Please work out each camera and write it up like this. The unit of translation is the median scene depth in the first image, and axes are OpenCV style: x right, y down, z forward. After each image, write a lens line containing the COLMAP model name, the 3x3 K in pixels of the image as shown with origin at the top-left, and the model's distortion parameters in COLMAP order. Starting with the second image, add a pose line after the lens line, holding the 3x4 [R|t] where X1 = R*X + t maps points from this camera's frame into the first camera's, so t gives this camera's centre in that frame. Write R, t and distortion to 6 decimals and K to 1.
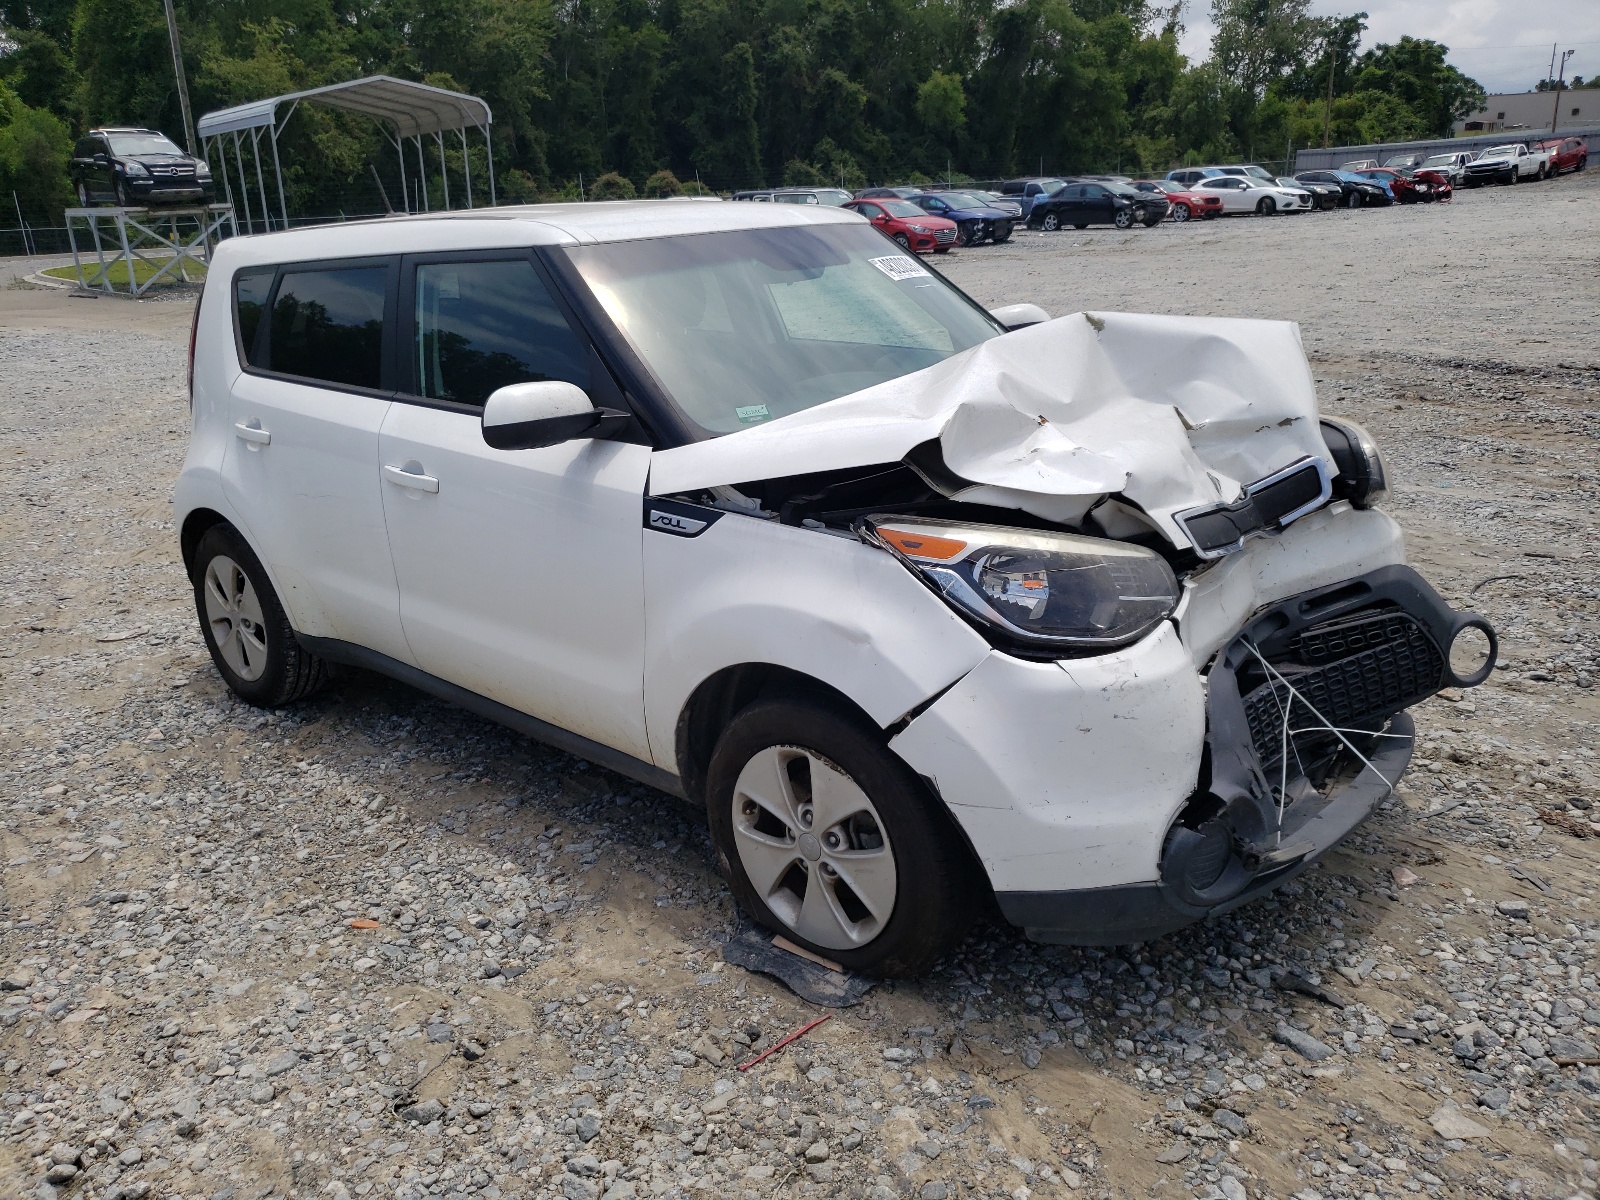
lens RADIAL K [[1228.3, 0, 800.0], [0, 1228.3, 600.0], [0, 0, 1]] dist [0.002763, -0.000687]
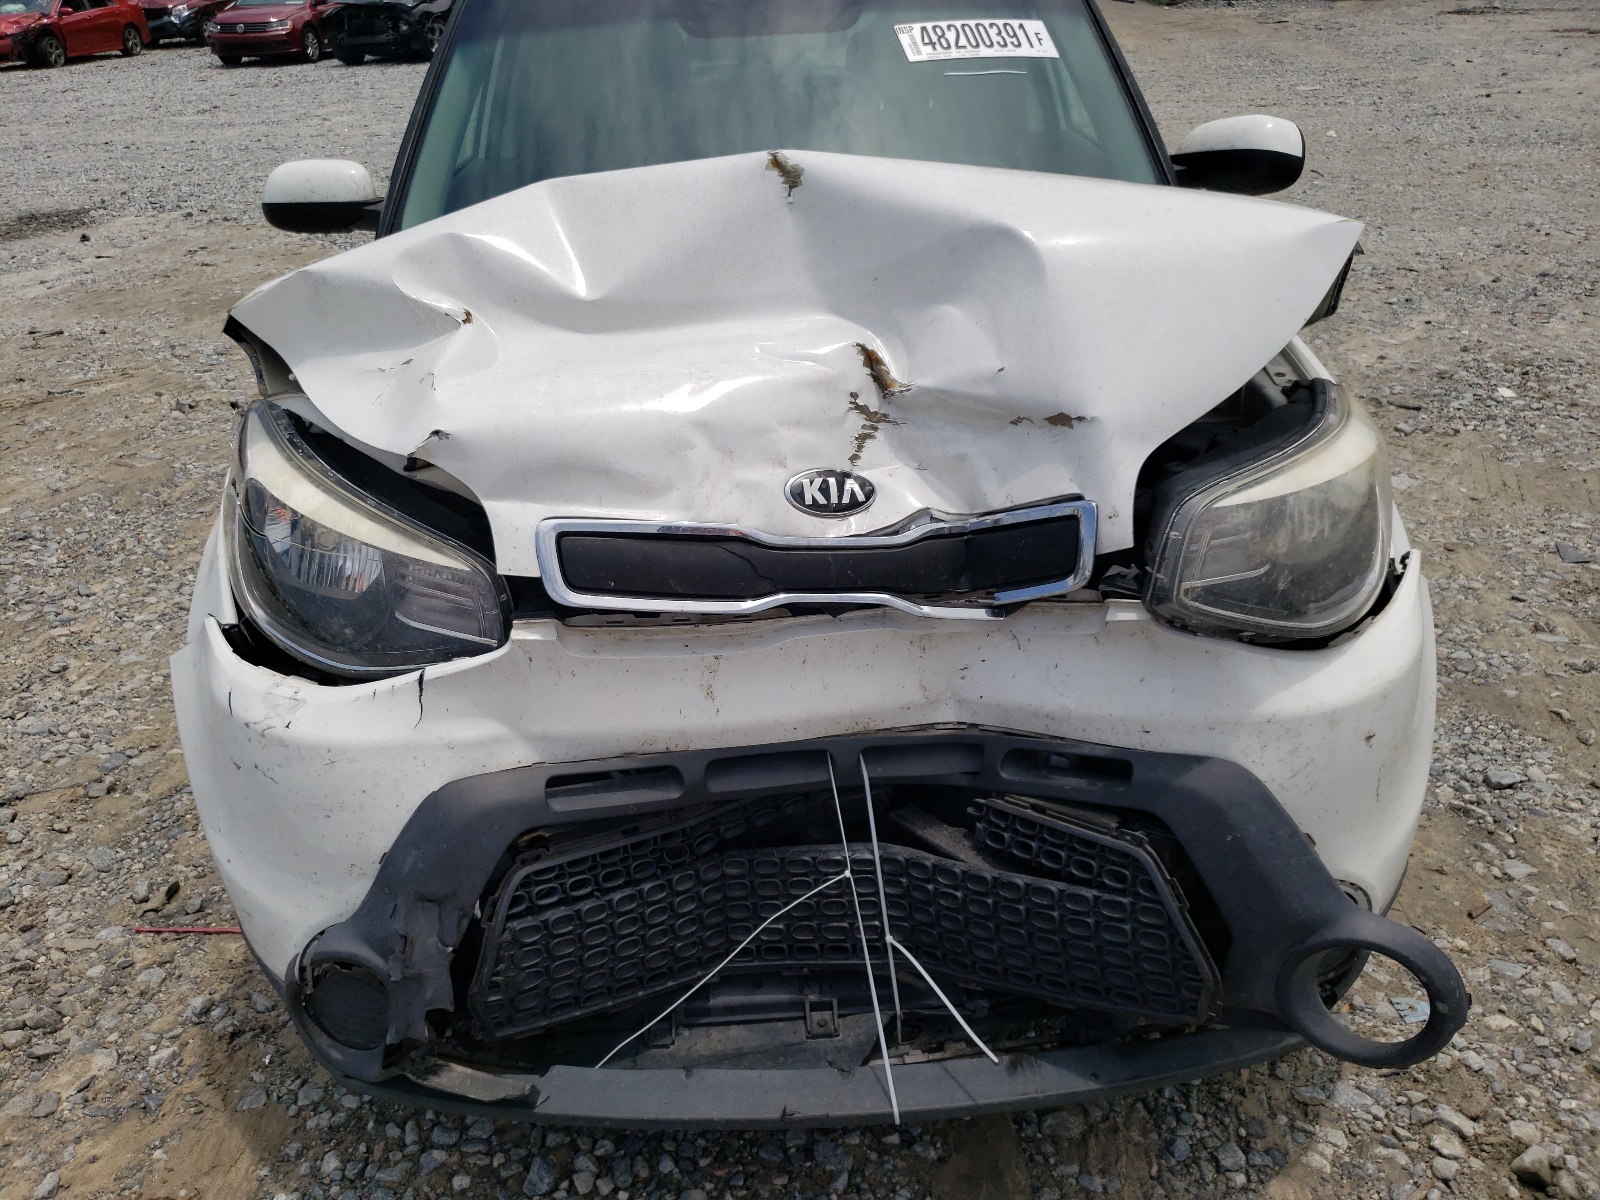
lens RADIAL K [[1228.3, 0, 800.0], [0, 1228.3, 600.0], [0, 0, 1]] dist [0.002763, -0.000687]
pose [[0.696386, 0.351596, -0.625642, 0.690190], [-0.215971, 0.934029, 0.284511, -0.203542], [0.684400, -0.063009, 0.726379, 0.562472]]
